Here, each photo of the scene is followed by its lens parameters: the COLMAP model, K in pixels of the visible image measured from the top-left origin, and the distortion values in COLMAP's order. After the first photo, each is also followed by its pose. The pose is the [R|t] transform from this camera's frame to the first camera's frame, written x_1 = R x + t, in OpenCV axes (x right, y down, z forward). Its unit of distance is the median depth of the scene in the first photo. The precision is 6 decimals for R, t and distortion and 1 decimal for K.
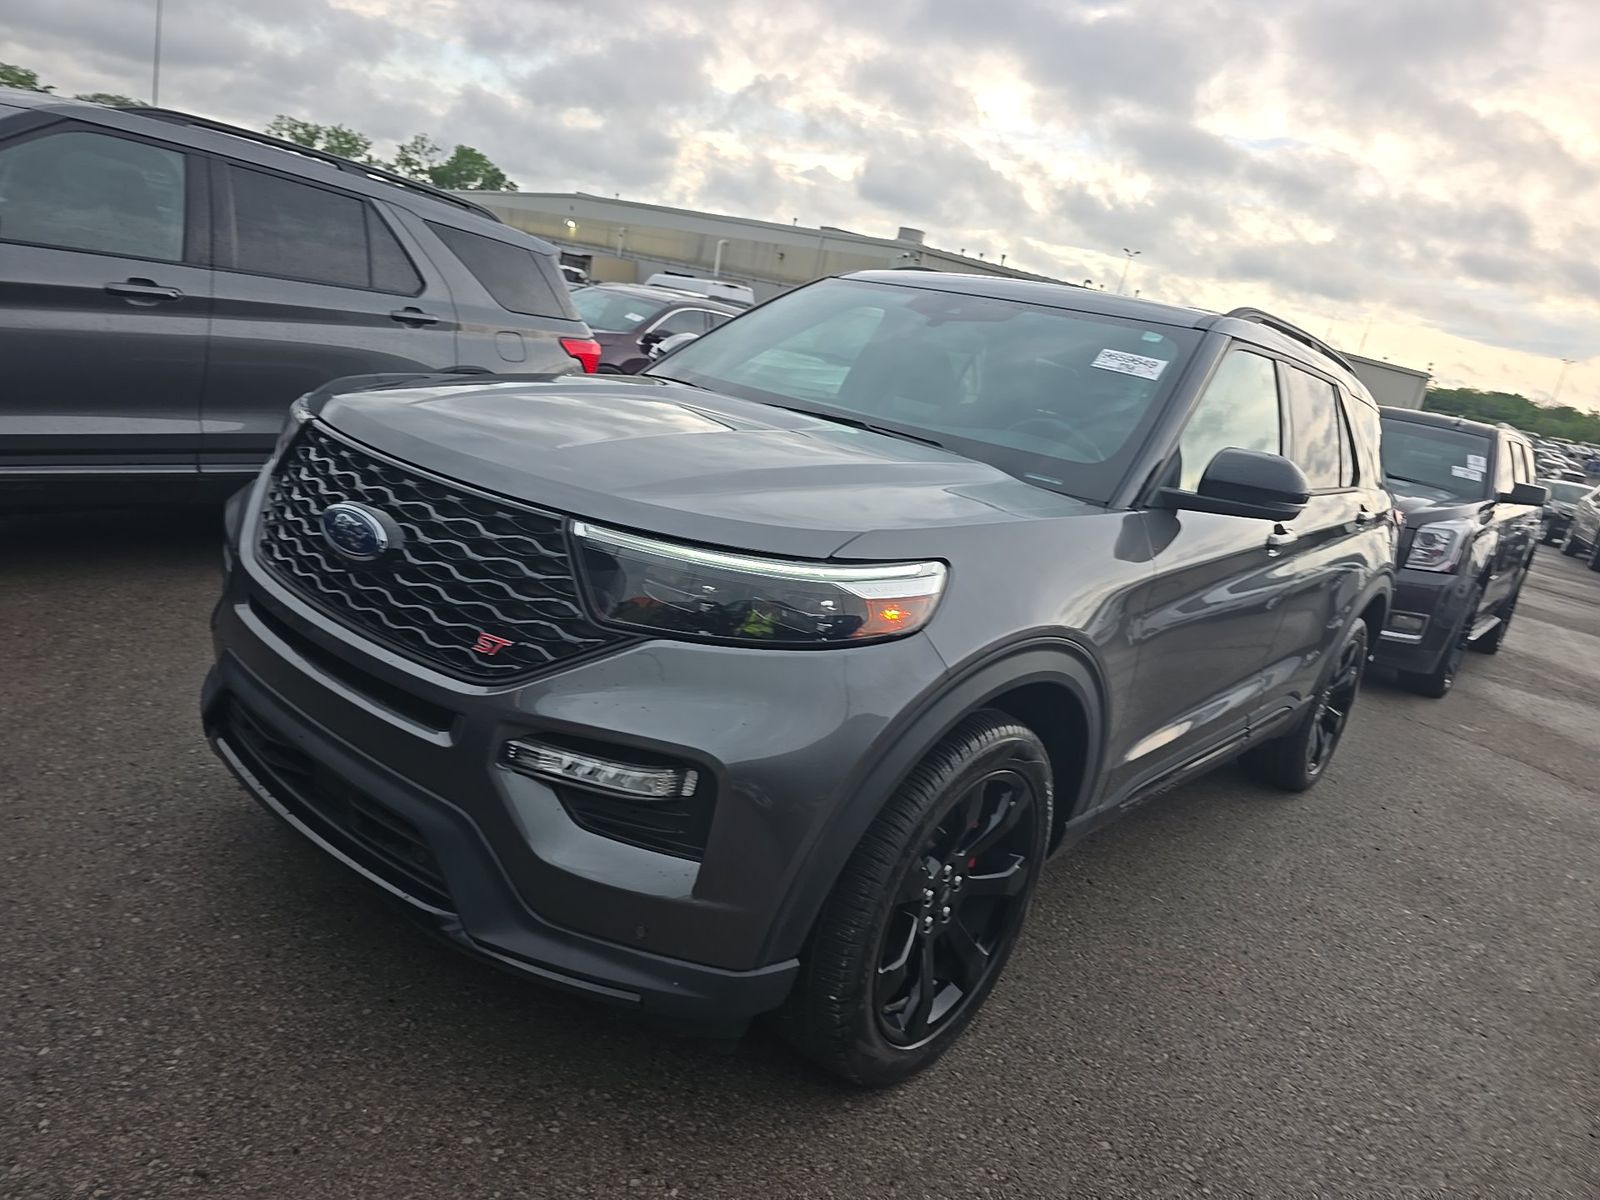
lens RADIAL K [[1056.4, 0, 799.1], [0, 1056.4, 587.9], [0, 0, 1]] dist [0.066634, -0.058260]
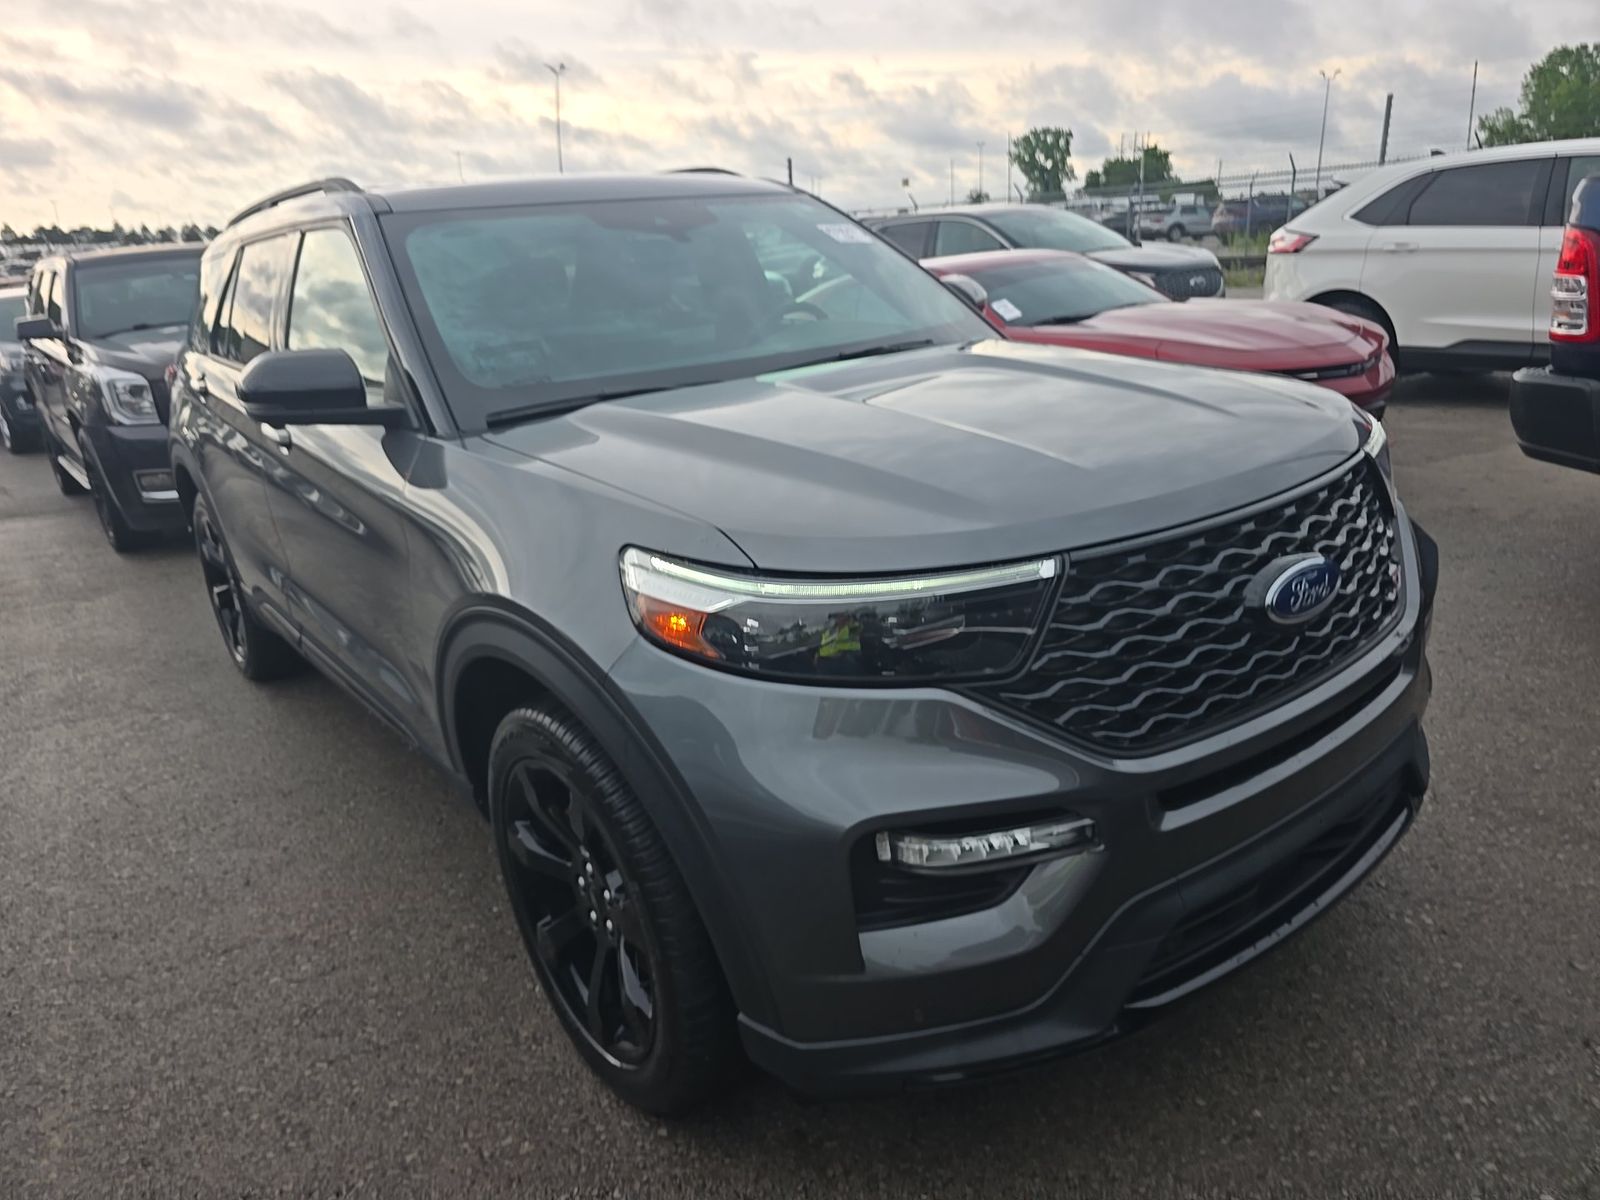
lens RADIAL K [[1098.1, 0, 800.0], [0, 1098.1, 600.0], [0, 0, 1]] dist [0.016272, -0.006494]
pose [[0.197681, -0.498639, 0.843968, -0.978737], [0.338210, 0.842785, 0.418722, -0.434628], [-0.920074, 0.202665, 0.335247, 0.834671]]
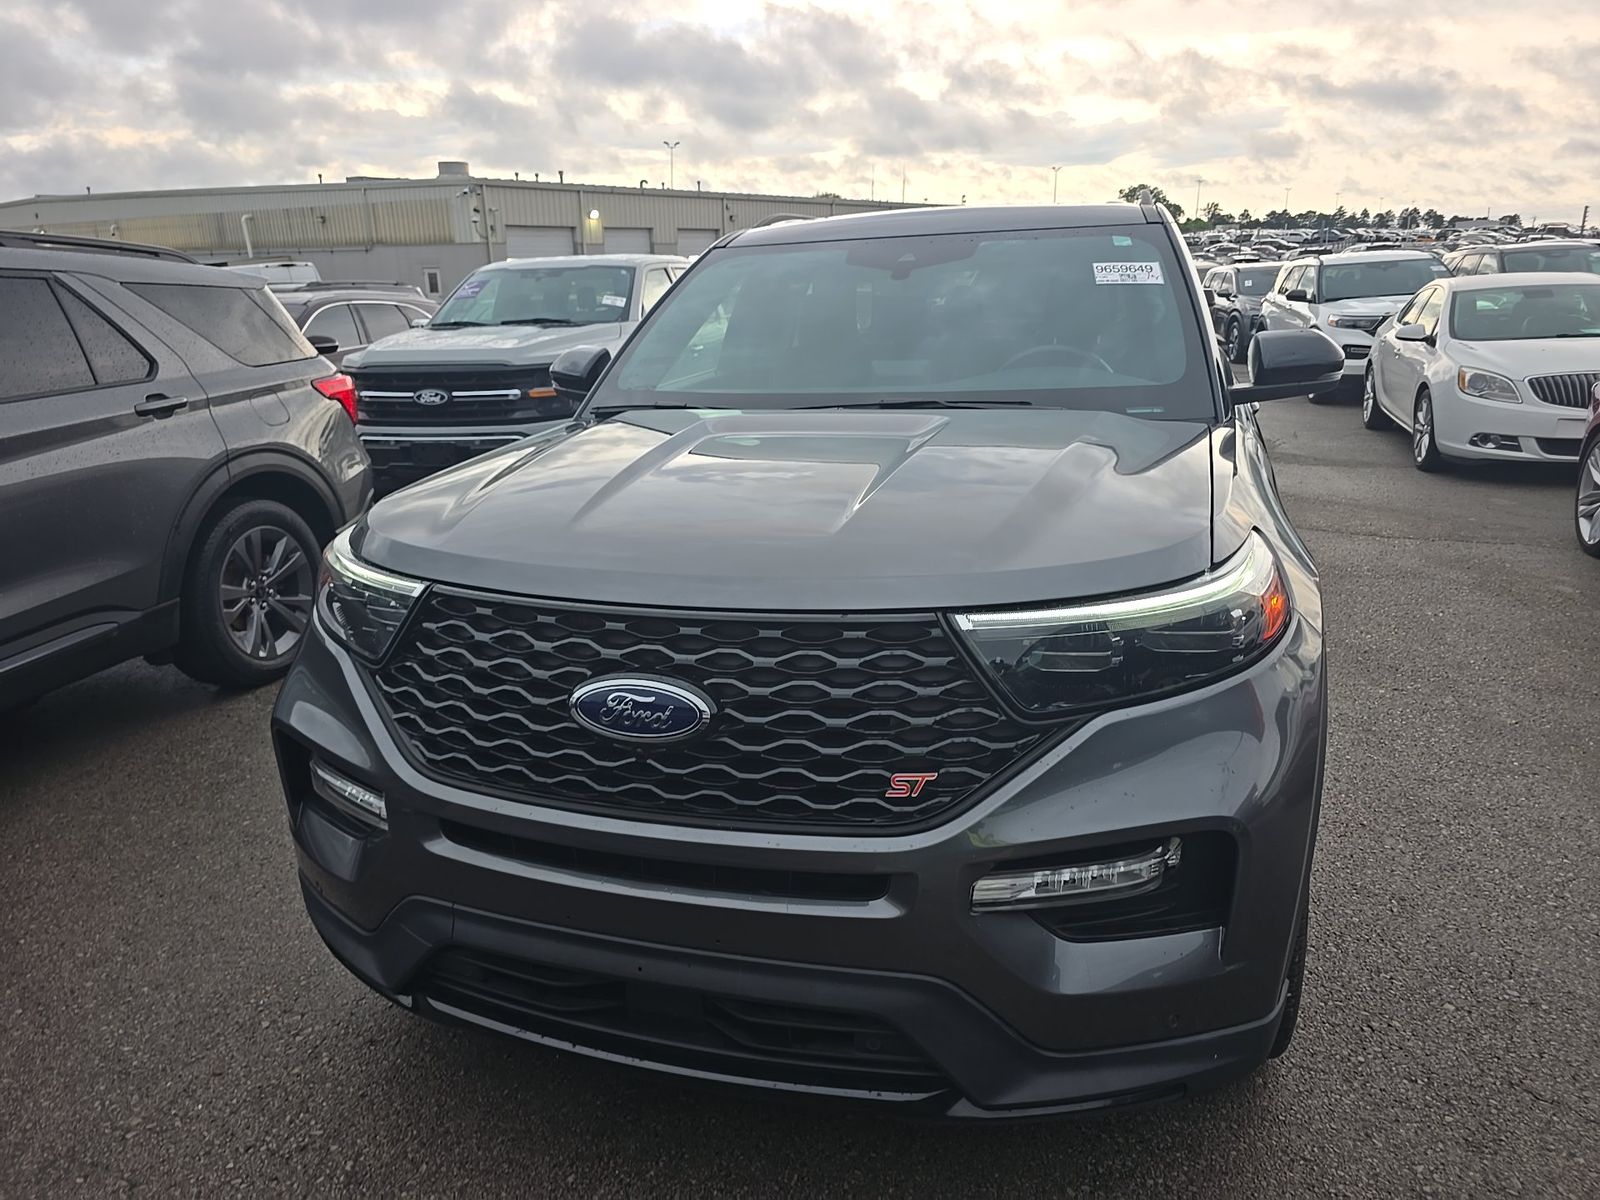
lens RADIAL K [[1056.4, 0, 799.1], [0, 1056.4, 587.9], [0, 0, 1]] dist [0.066634, -0.058260]
pose [[0.907469, -0.309752, 0.283820, -0.388740], [0.288728, 0.950569, 0.114260, -0.151164], [-0.305183, -0.021741, 0.952046, 0.155943]]
